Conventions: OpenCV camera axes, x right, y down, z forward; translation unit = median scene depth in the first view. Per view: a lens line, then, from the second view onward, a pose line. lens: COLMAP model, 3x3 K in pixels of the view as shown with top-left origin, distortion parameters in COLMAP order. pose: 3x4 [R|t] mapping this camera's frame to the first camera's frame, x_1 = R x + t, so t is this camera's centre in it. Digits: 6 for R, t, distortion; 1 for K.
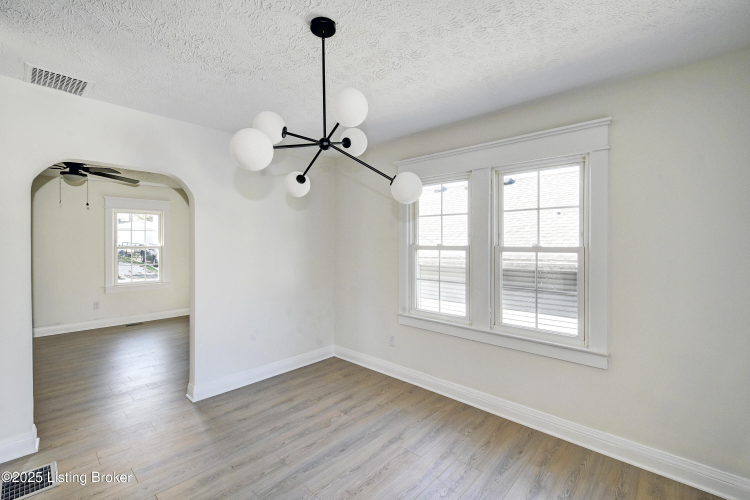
lens RADIAL K [[328.2, 0, 352.8], [0, 328.2, 248.5], [0, 0, 1]] dist [0.002041, -0.000905]
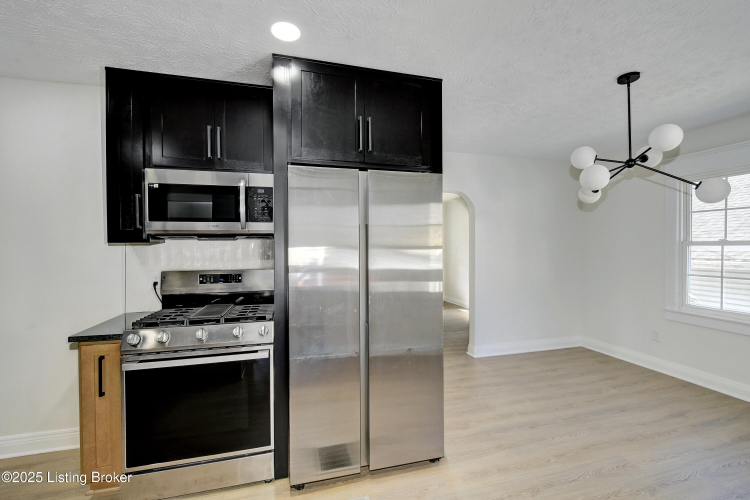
lens RADIAL K [[328.2, 0, 374.7], [0, 328.2, 250.1], [0, 0, 1]] dist [0.002041, -0.000905]
pose [[0.879318, 0.001376, -0.476234, -0.194524], [-0.001312, 0.999999, 0.000466, 0.021266], [0.476234, 0.000215, 0.879319, -0.368022]]
